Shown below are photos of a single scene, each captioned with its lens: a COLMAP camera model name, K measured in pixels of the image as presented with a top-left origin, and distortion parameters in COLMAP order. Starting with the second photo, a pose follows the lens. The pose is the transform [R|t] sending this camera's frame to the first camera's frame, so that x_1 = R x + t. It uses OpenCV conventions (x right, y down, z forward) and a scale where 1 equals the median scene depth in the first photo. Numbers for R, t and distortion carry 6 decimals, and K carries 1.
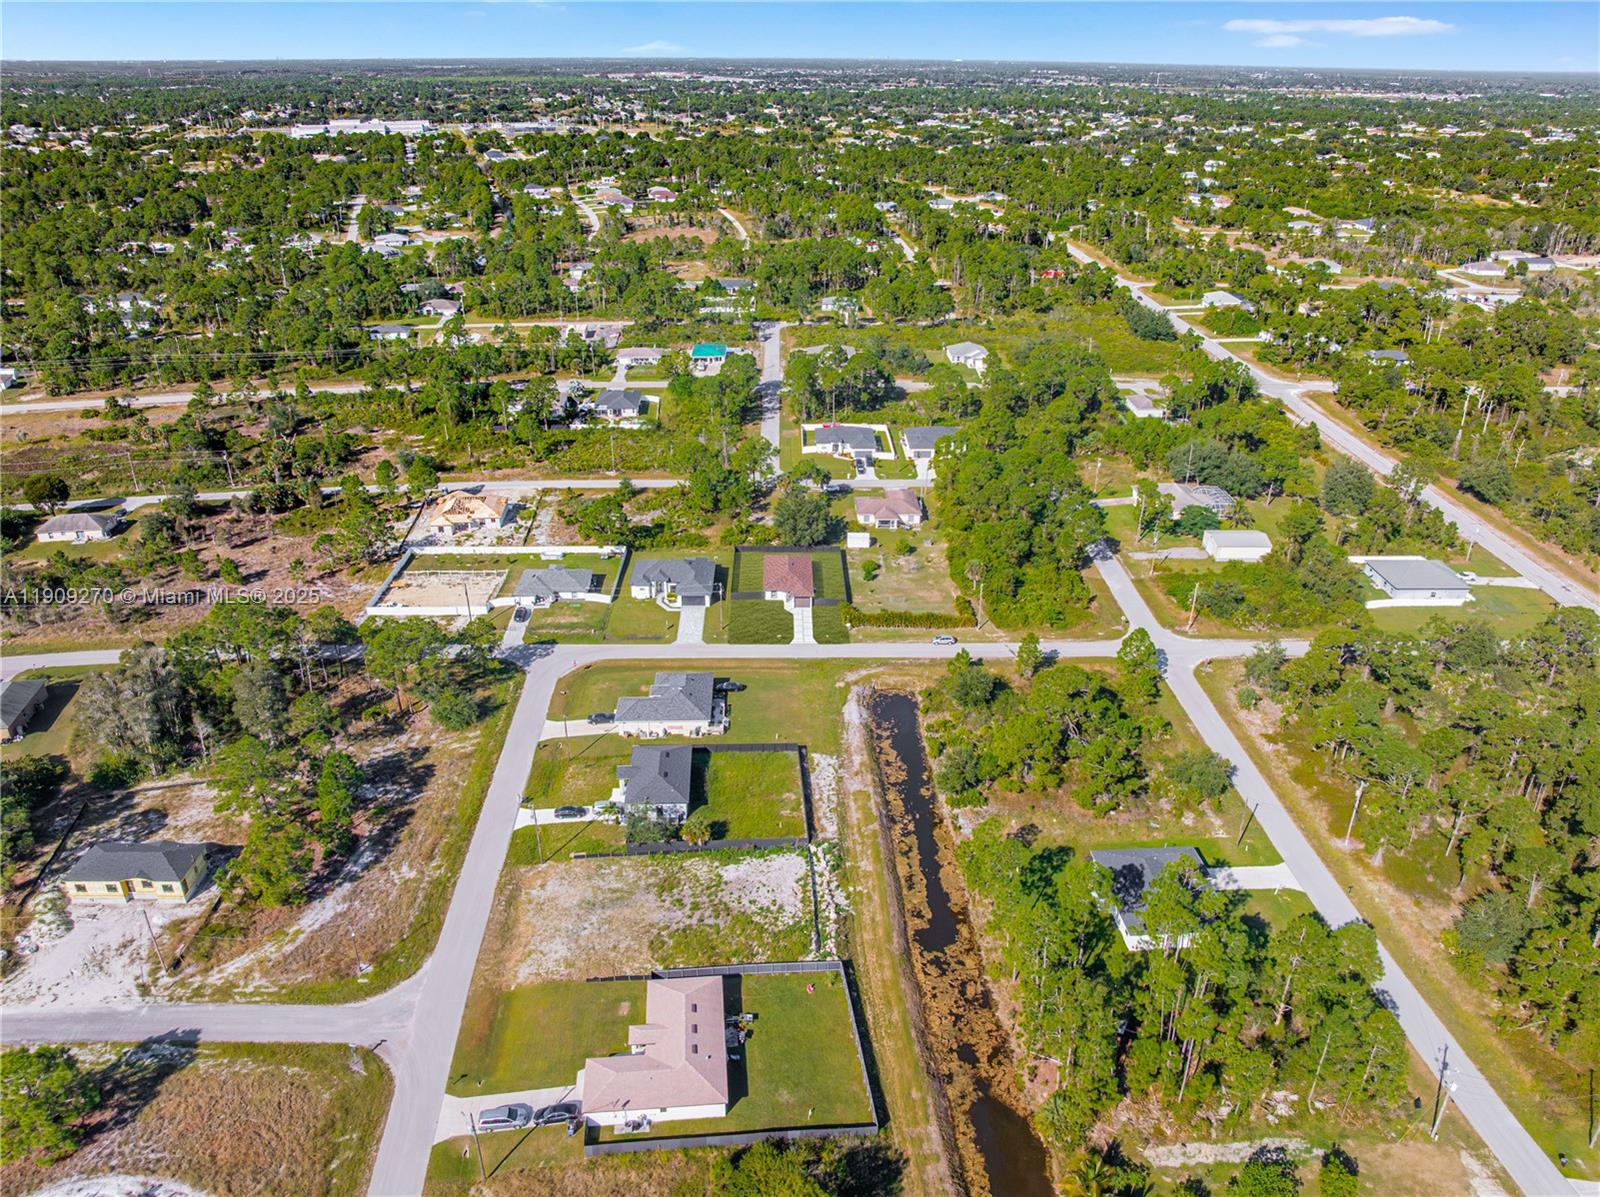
lens RADIAL K [[1131.9, 0, 800.0], [0, 1131.9, 598.5], [0, 0, 1]] dist [-0.064005, 0.031146]
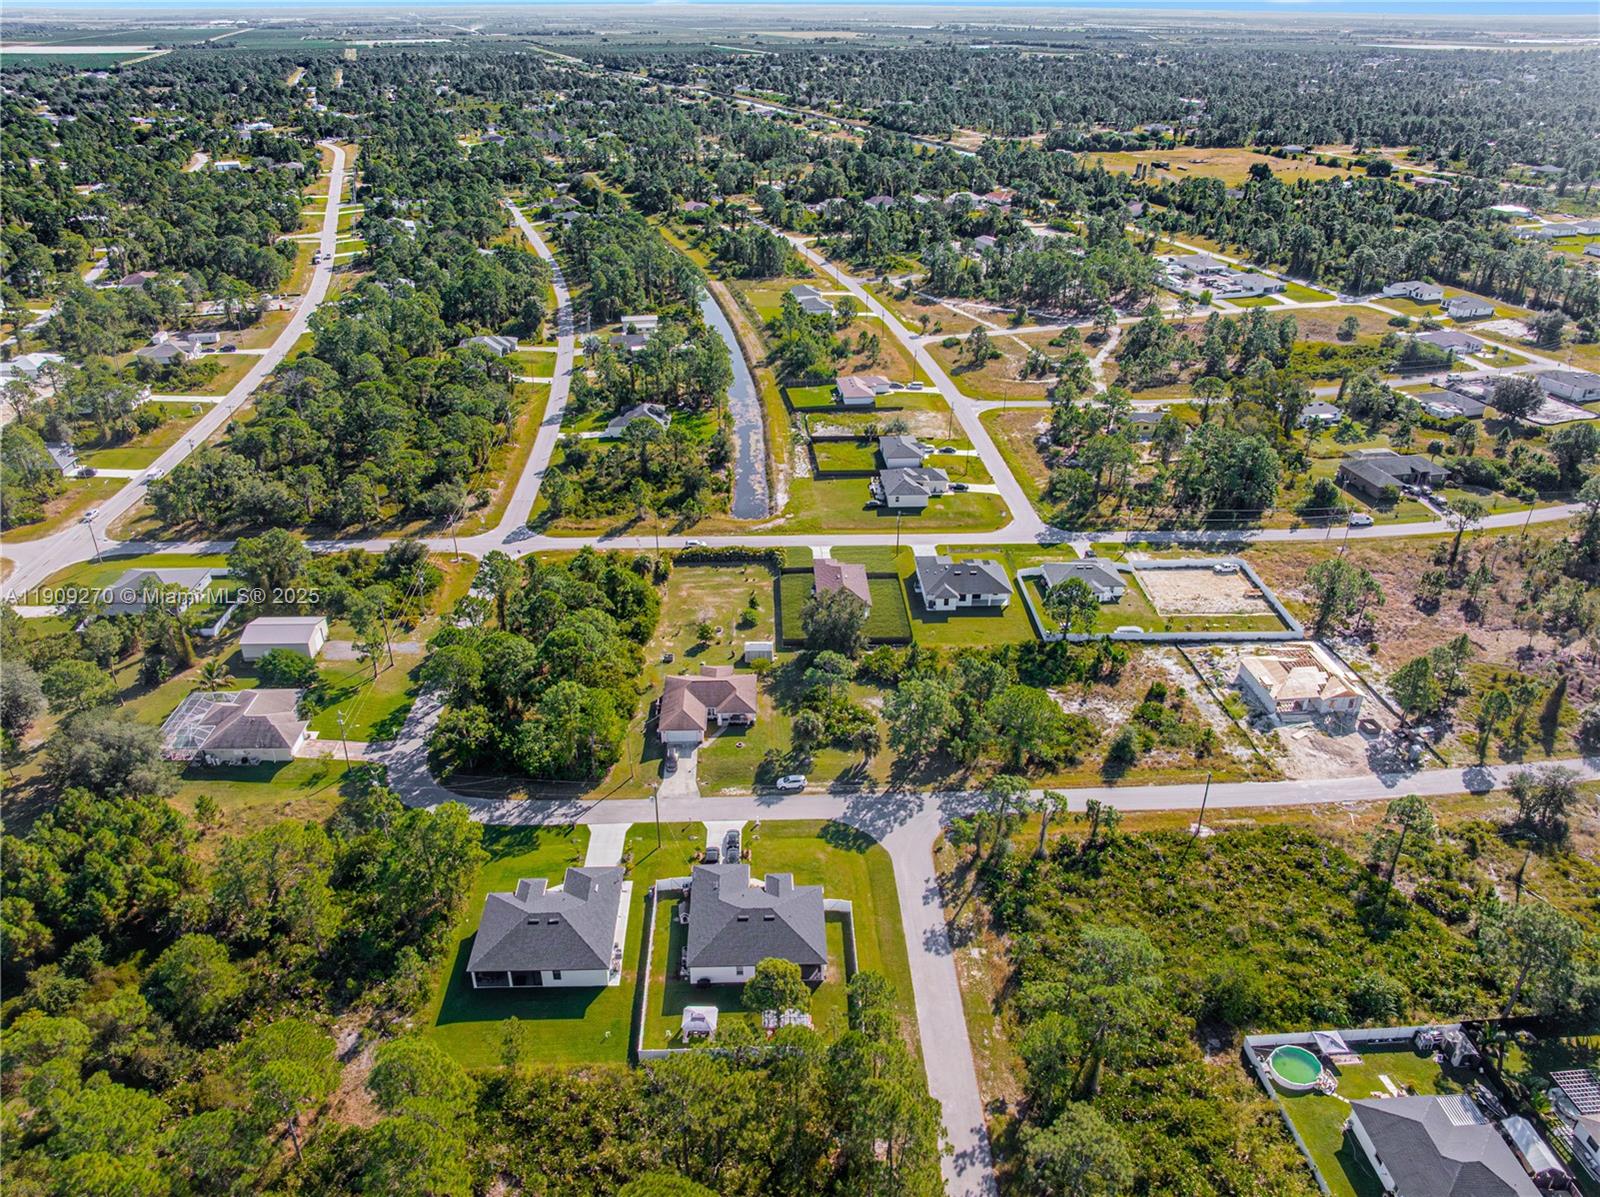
lens RADIAL K [[1131.9, 0, 800.0], [0, 1131.9, 598.5], [0, 0, 1]] dist [-0.064005, 0.031146]
pose [[-0.999711, -0.002595, -0.023884, 0.050469], [-0.020886, 0.585169, 0.810642, -0.839254], [0.011873, 0.810907, -0.585054, 1.700521]]
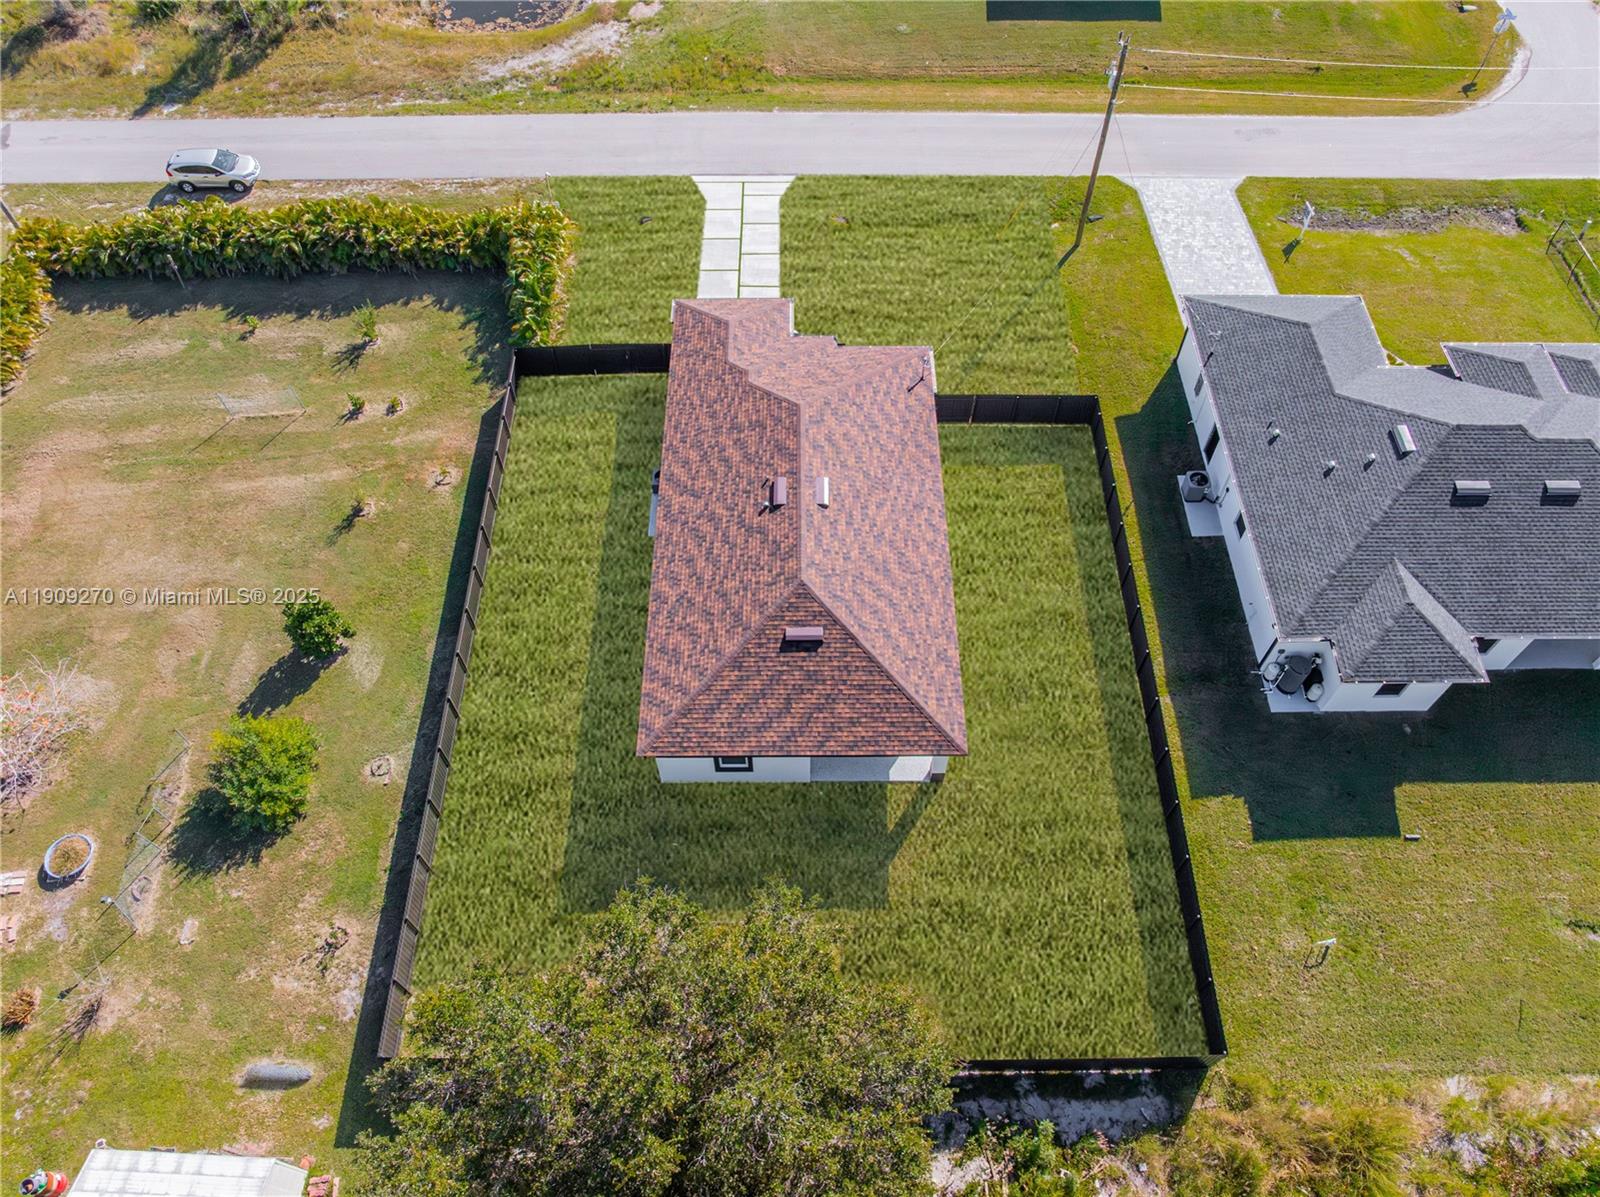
lens RADIAL K [[1131.9, 0, 800.0], [0, 1131.9, 598.5], [0, 0, 1]] dist [-0.064005, 0.031146]
pose [[-0.999812, -0.019369, -0.000368, -0.011318], [-0.003156, 0.144102, 0.989558, -0.202950], [-0.019114, 0.989373, -0.144136, 1.135843]]
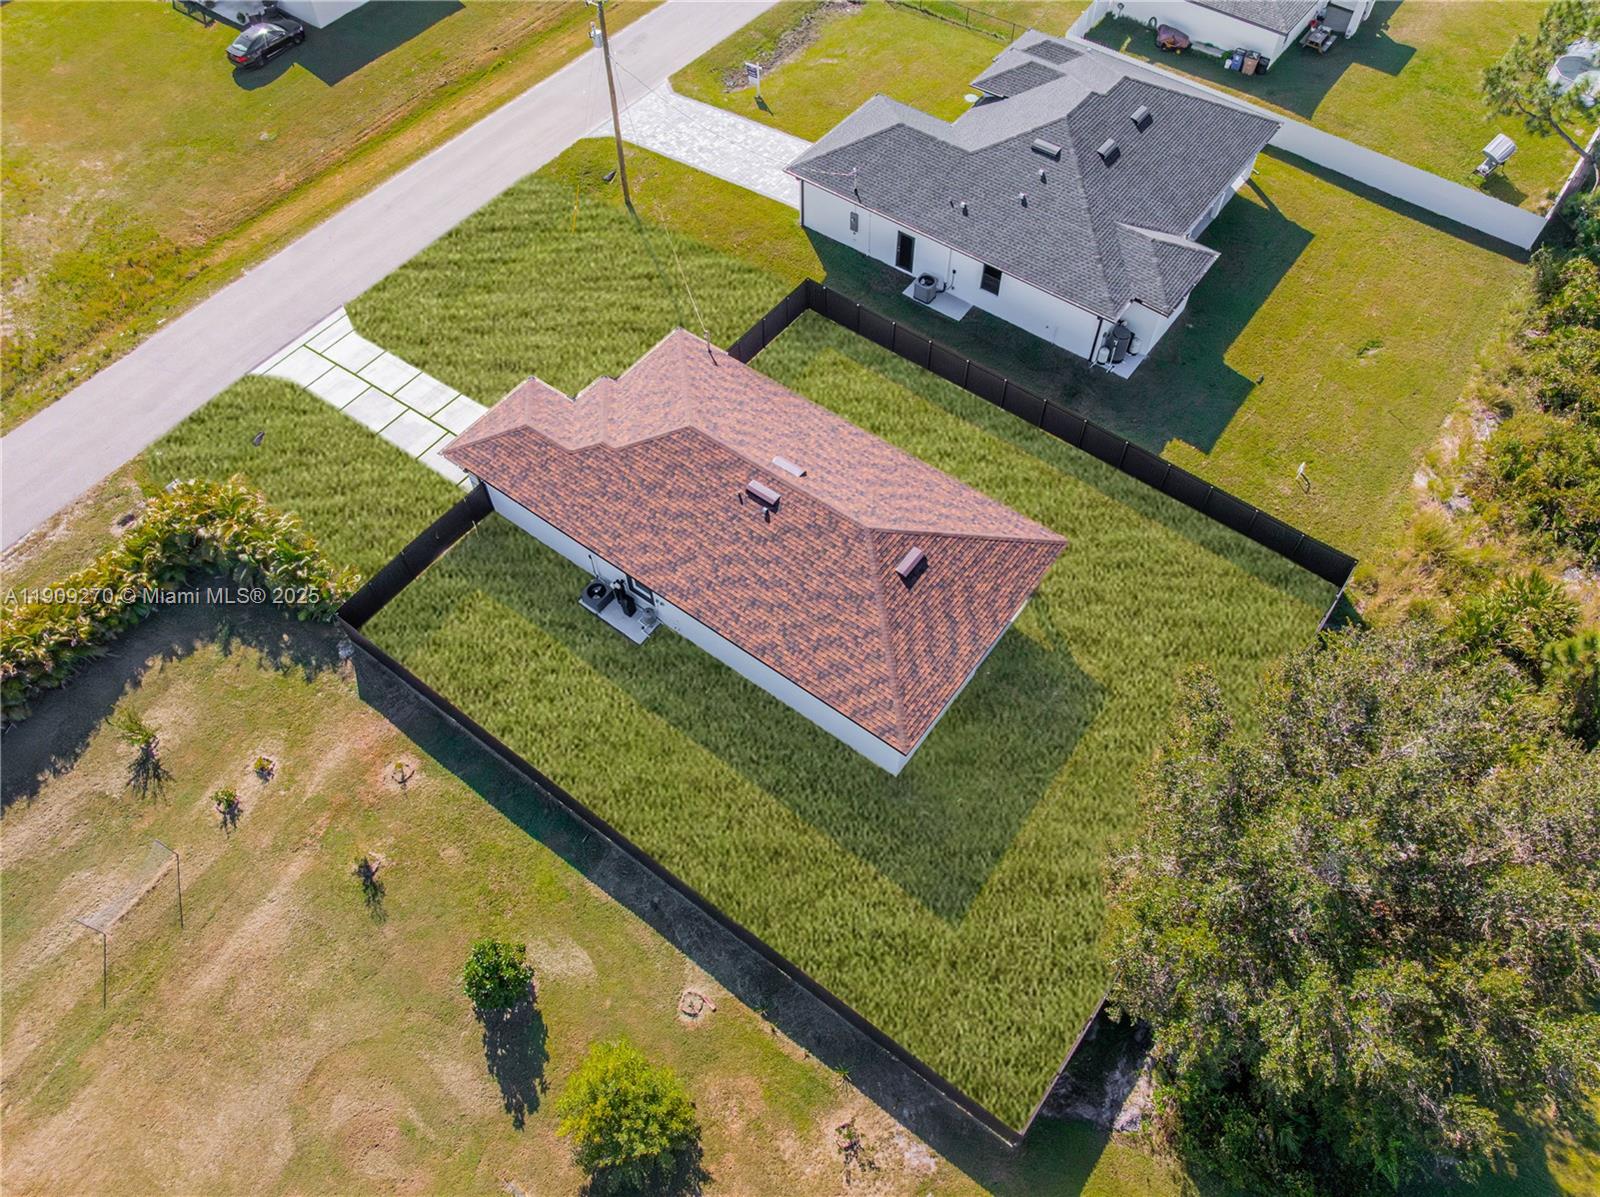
lens RADIAL K [[1131.9, 0, 800.0], [0, 1131.9, 598.5], [0, 0, 1]] dist [-0.064005, 0.031146]
pose [[-0.614005, 0.648055, -0.450580, 0.077536], [-0.348893, 0.289223, 0.891417, -0.185417], [0.708005, 0.704539, 0.048517, 1.101562]]
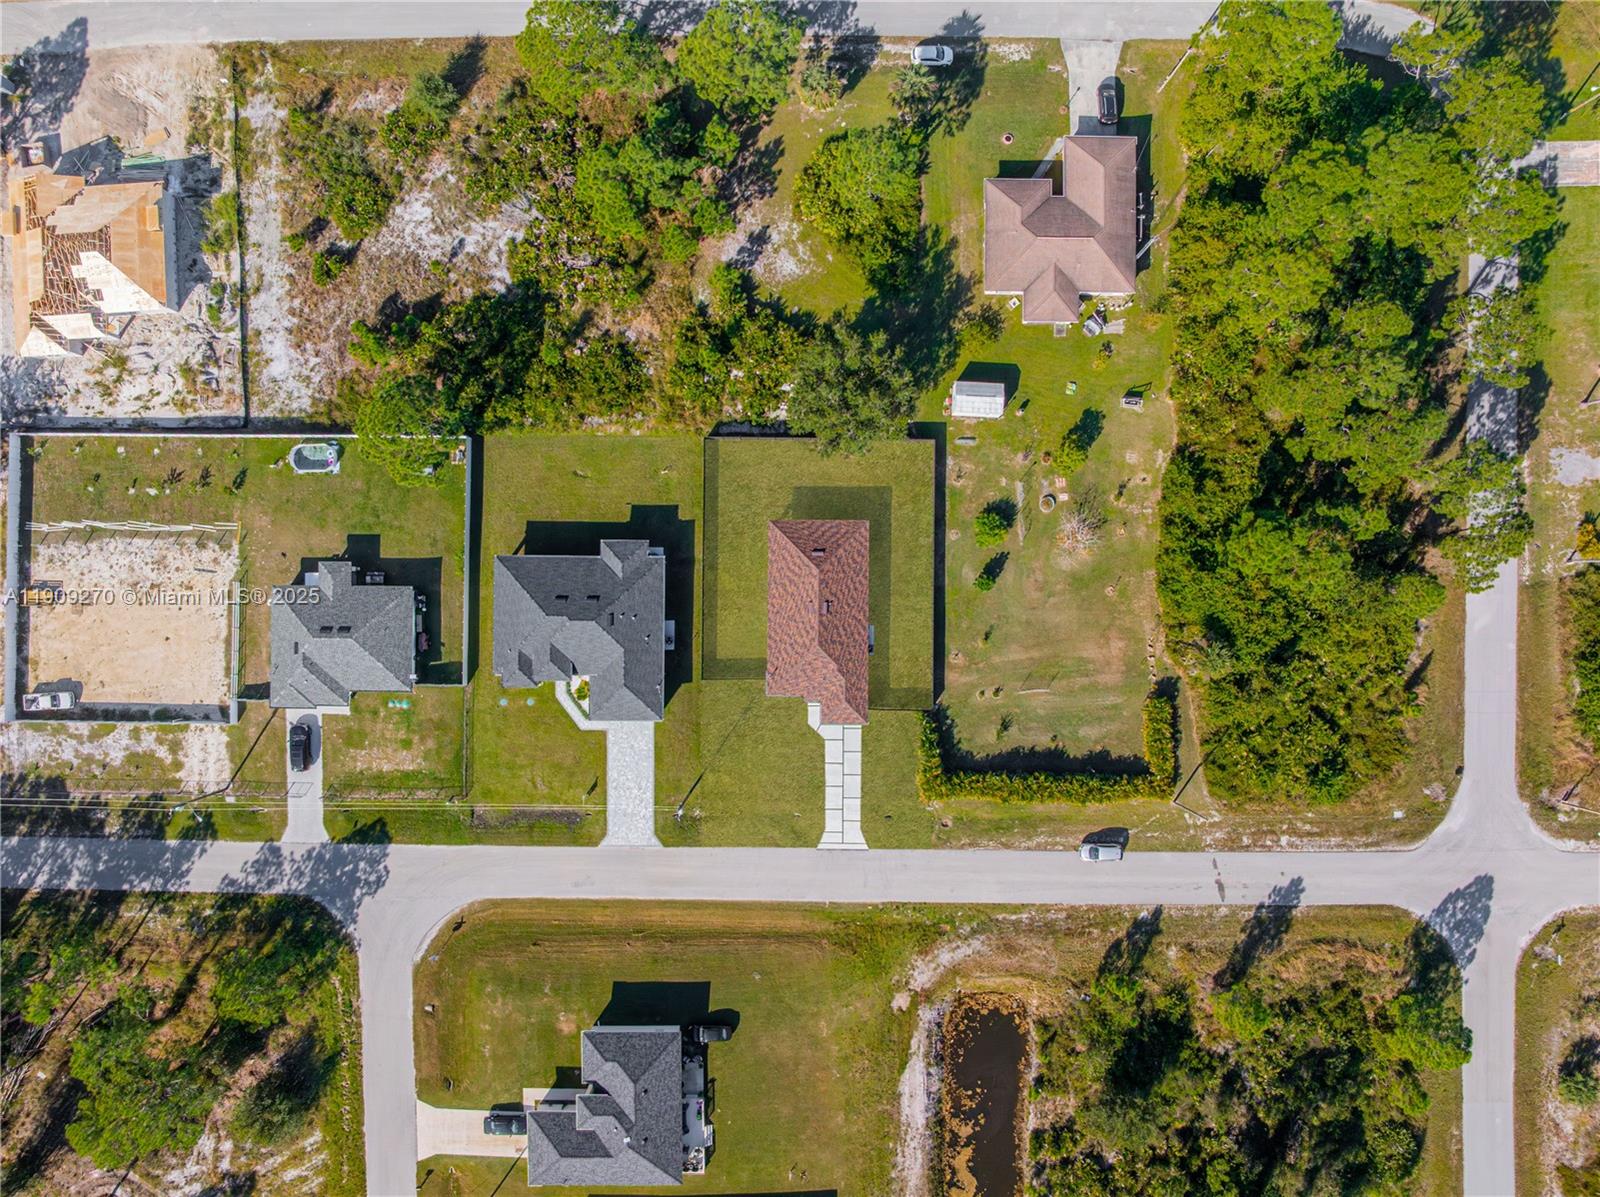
lens RADIAL K [[1131.9, 0, 800.0], [0, 1131.9, 598.5], [0, 0, 1]] dist [-0.064005, 0.031146]
pose [[0.999577, 0.025967, -0.013068, -0.013002], [0.000016, 0.449057, 0.893503, -0.495584], [0.029070, -0.893126, 0.448867, 0.866386]]
